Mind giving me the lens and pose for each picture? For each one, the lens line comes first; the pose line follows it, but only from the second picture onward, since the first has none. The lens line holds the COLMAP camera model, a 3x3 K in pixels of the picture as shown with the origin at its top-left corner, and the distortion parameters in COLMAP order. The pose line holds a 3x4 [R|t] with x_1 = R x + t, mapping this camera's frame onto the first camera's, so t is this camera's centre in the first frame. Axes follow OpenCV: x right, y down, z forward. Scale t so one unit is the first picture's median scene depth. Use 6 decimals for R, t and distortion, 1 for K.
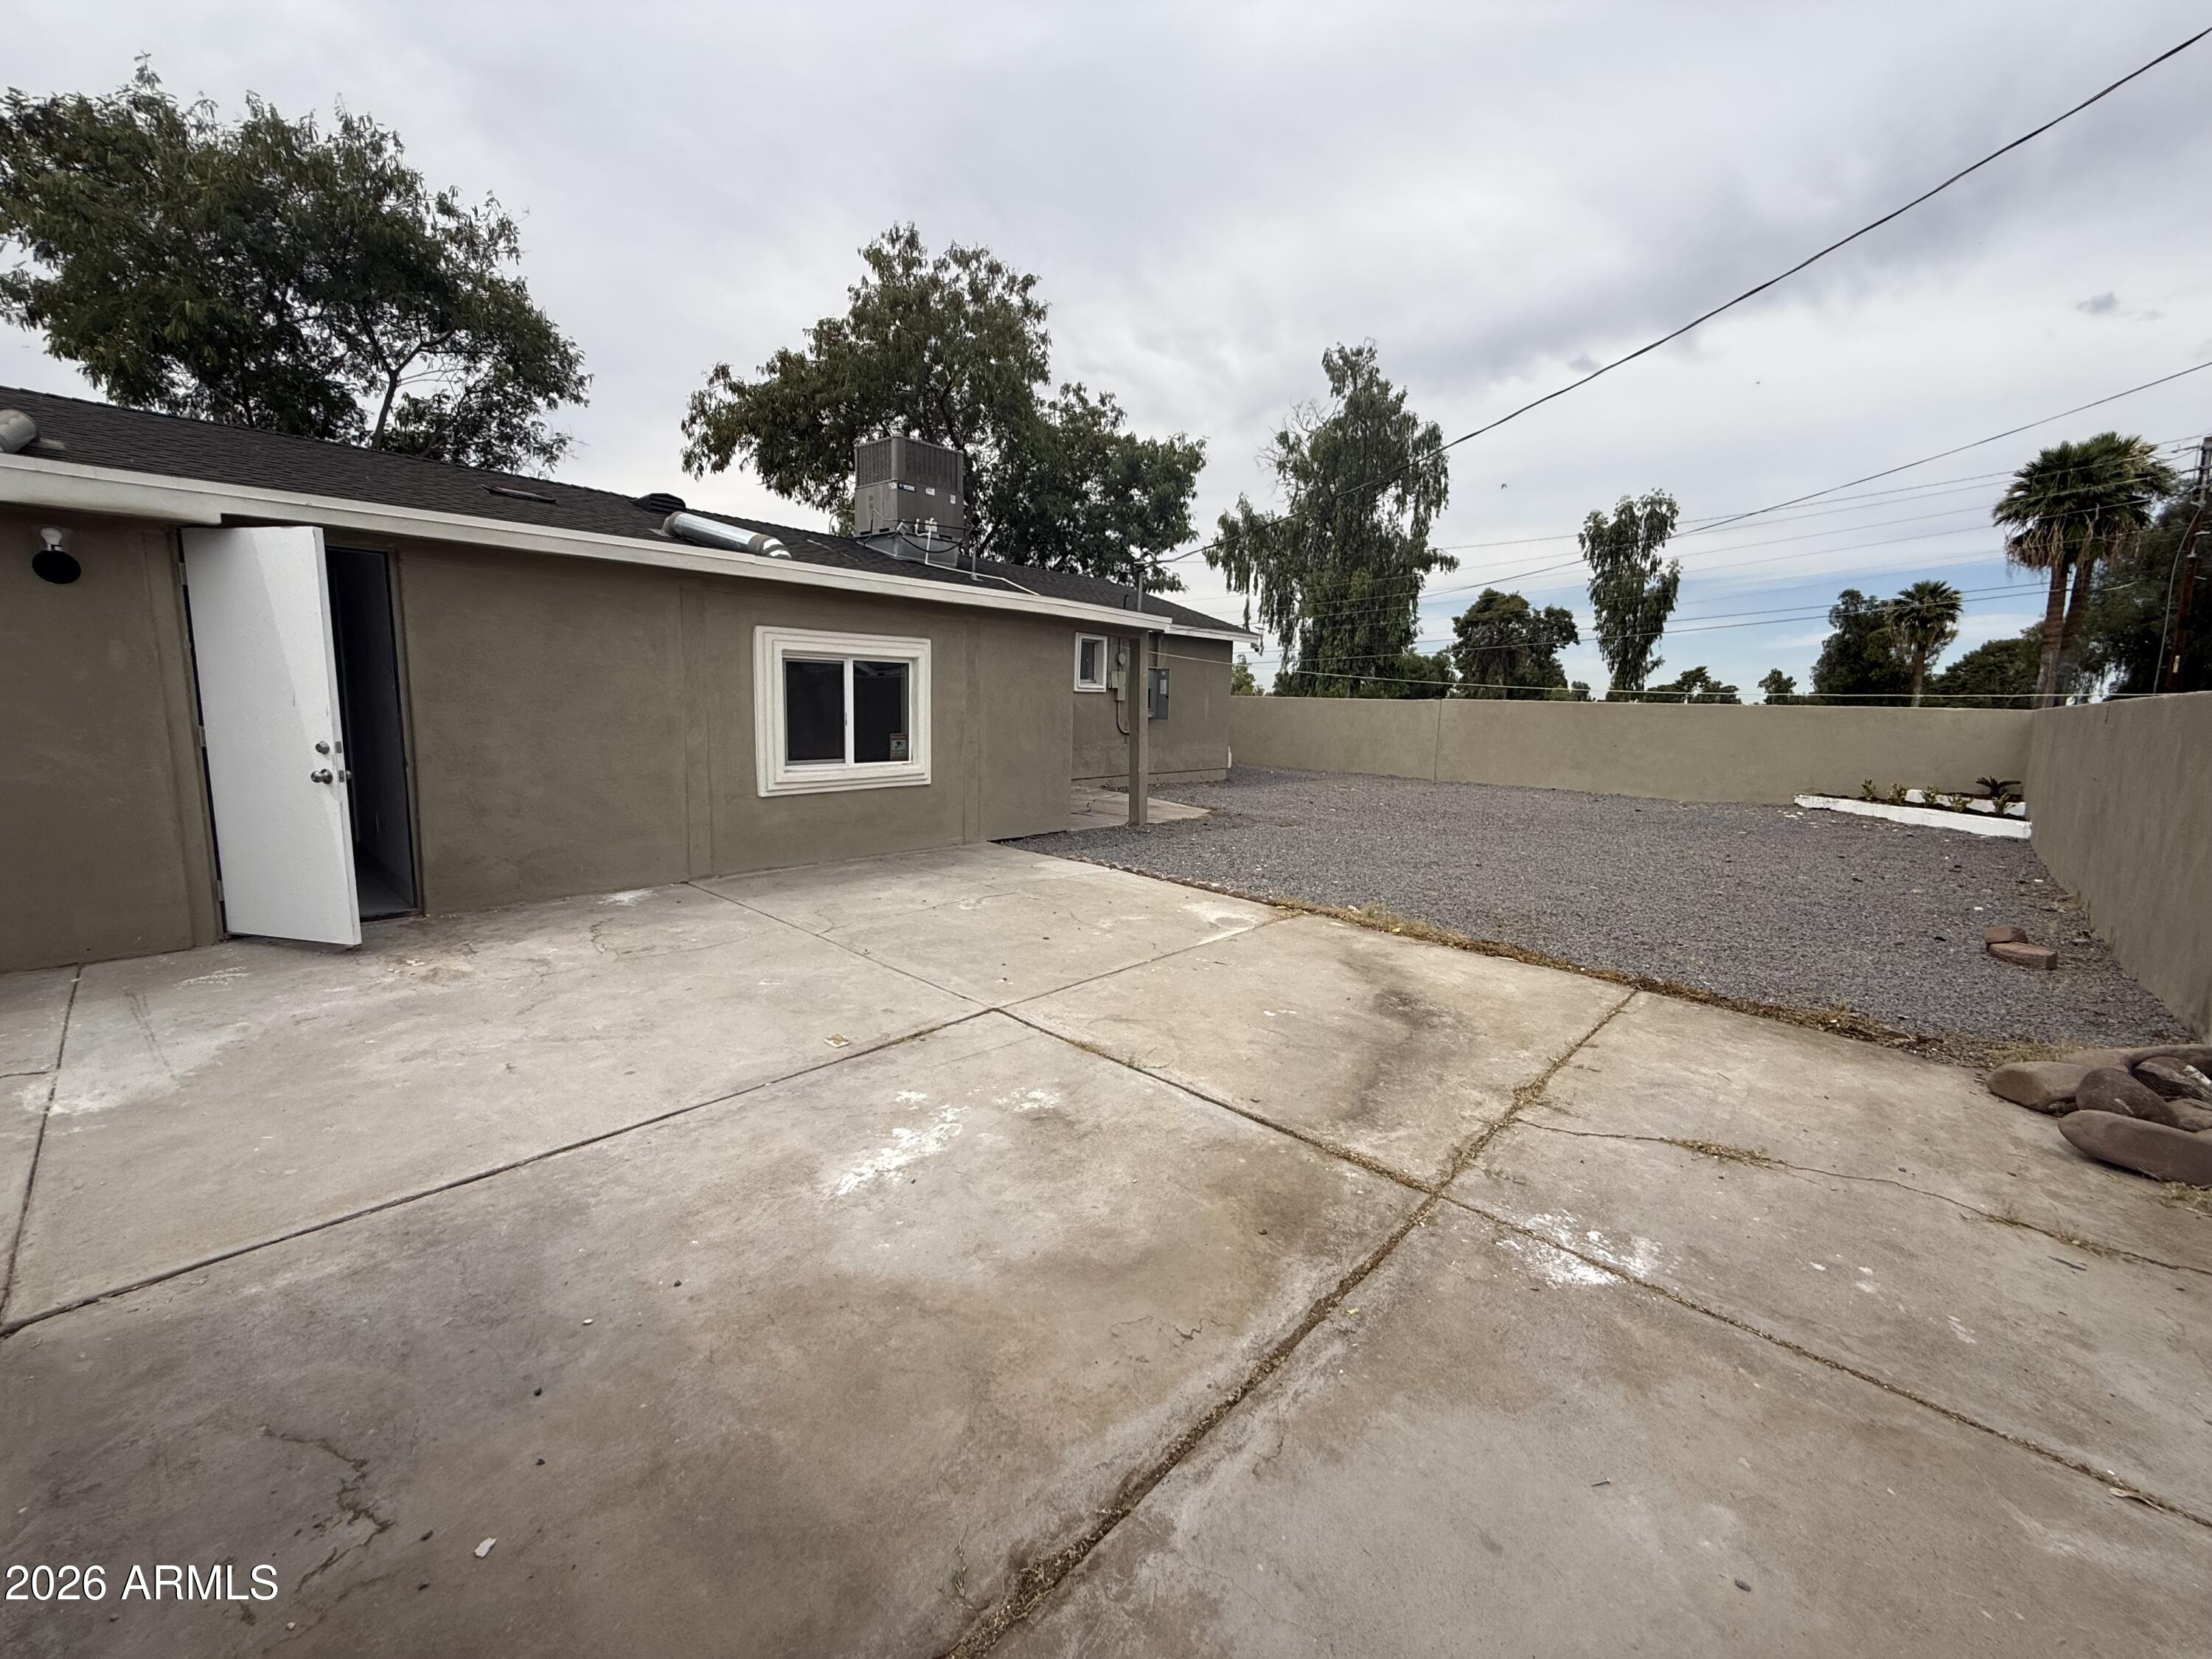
lens RADIAL K [[882.8, 0, 1100.9], [0, 882.8, 825.0], [0, 0, 1]] dist [0.000077, -0.000157]
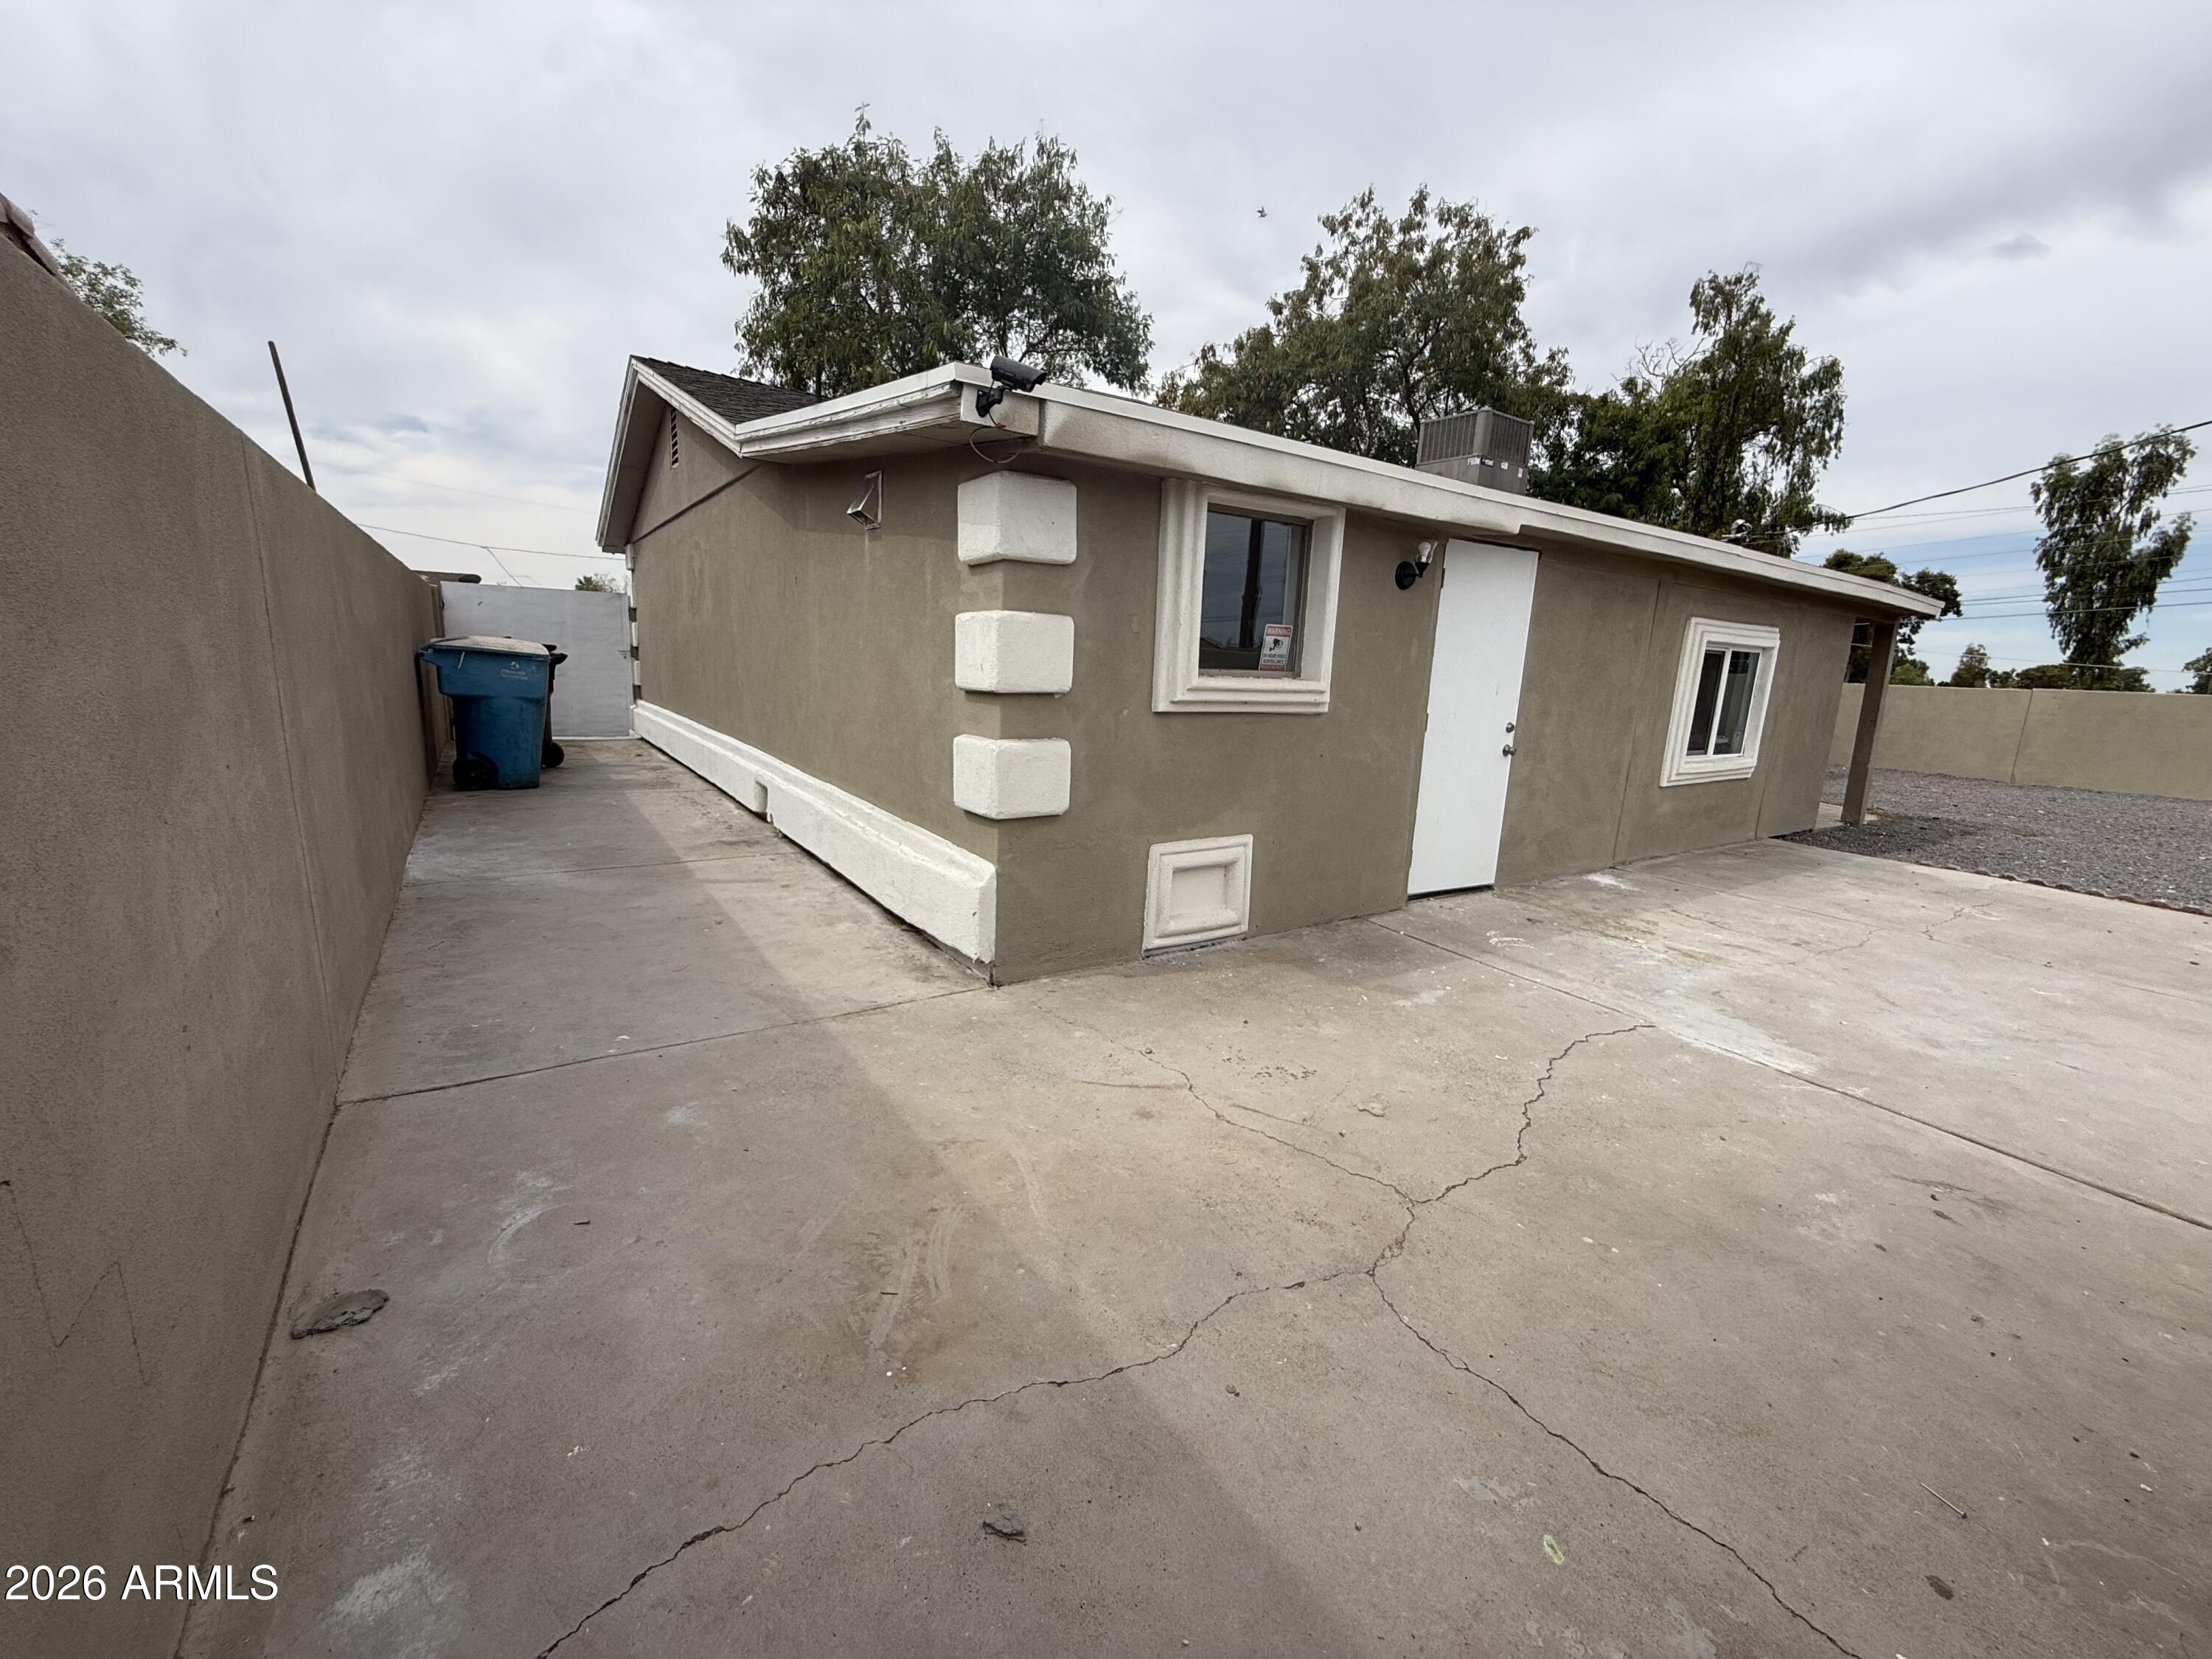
lens RADIAL K [[882.8, 0, 1099.8], [0, 882.8, 825.7], [0, 0, 1]] dist [0.000077, -0.000157]
pose [[0.971392, 0.060595, -0.229619, -1.036919], [-0.052143, 0.997726, 0.042704, 0.004468], [0.231685, -0.029509, 0.972343, -0.177906]]
